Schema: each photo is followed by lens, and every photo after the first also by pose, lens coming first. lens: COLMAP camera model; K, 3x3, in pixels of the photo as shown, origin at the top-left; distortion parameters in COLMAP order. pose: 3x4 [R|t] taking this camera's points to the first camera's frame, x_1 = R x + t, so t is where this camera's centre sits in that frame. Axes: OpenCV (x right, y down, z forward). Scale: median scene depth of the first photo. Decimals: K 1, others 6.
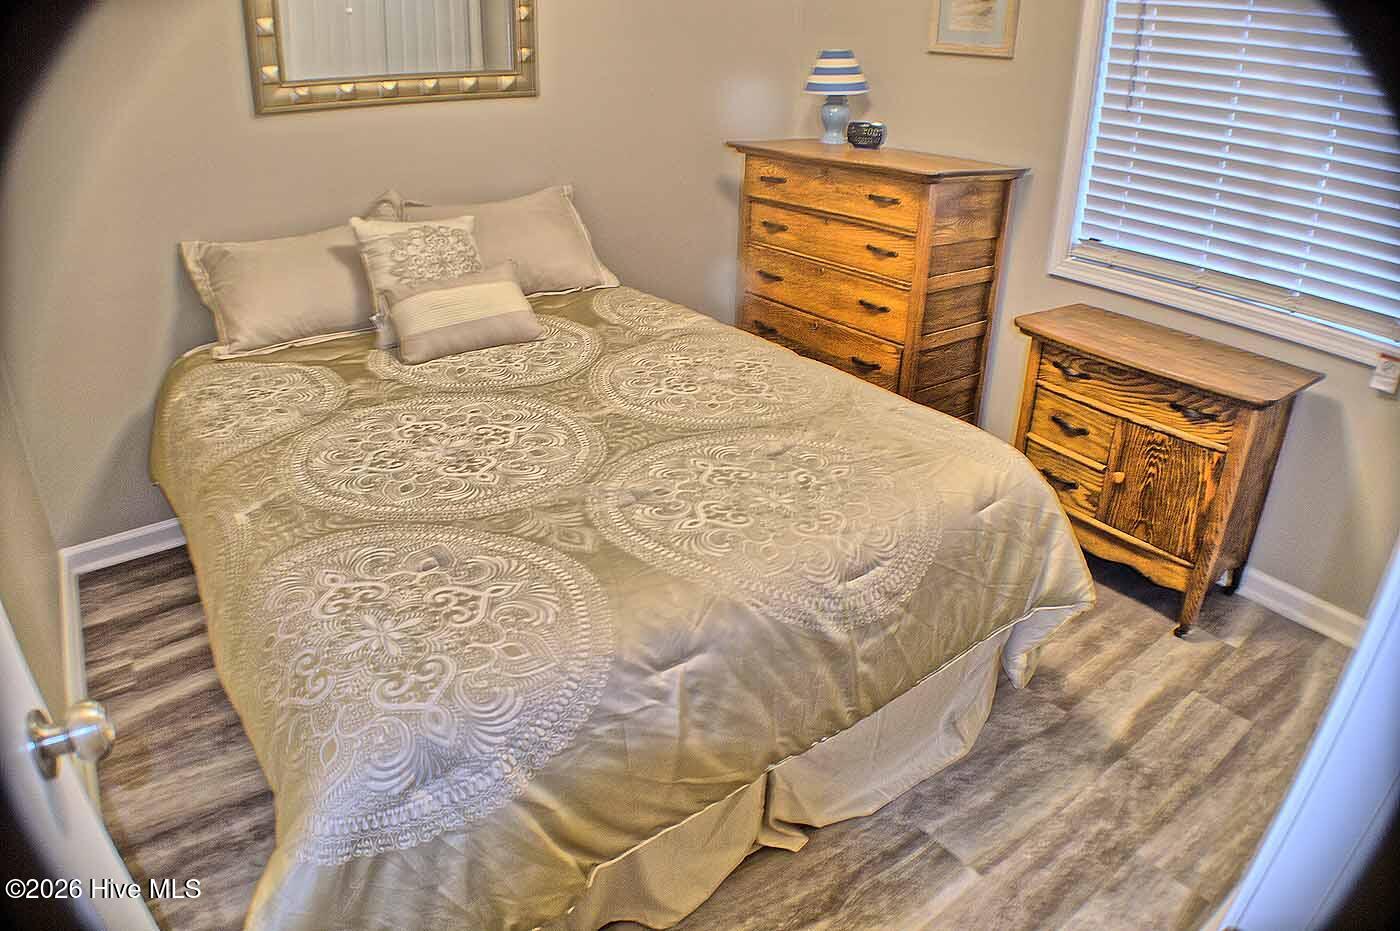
lens RADIAL K [[861.1, 0, 700.0], [0, 861.1, 465.5], [0, 0, 1]] dist [-0.180114, 0.035836]
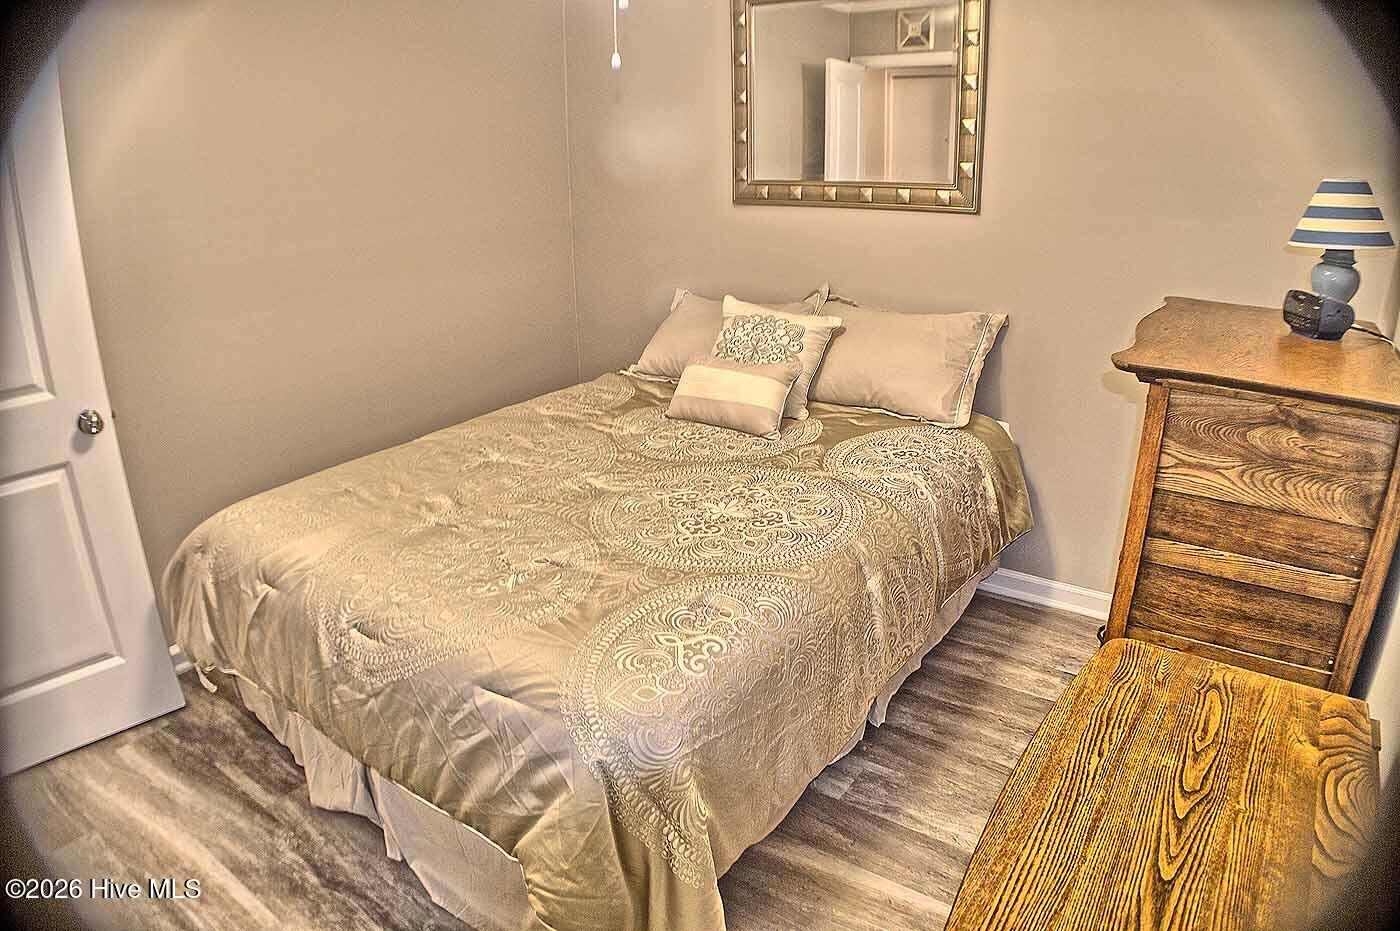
lens RADIAL K [[861.1, 0, 700.0], [0, 861.1, 465.5], [0, 0, 1]] dist [-0.180114, 0.035836]
pose [[0.309479, 0.304751, -0.900749, 0.677493], [-0.405660, 0.899045, 0.164798, -0.233029], [0.860036, 0.314397, 0.401861, 0.469557]]
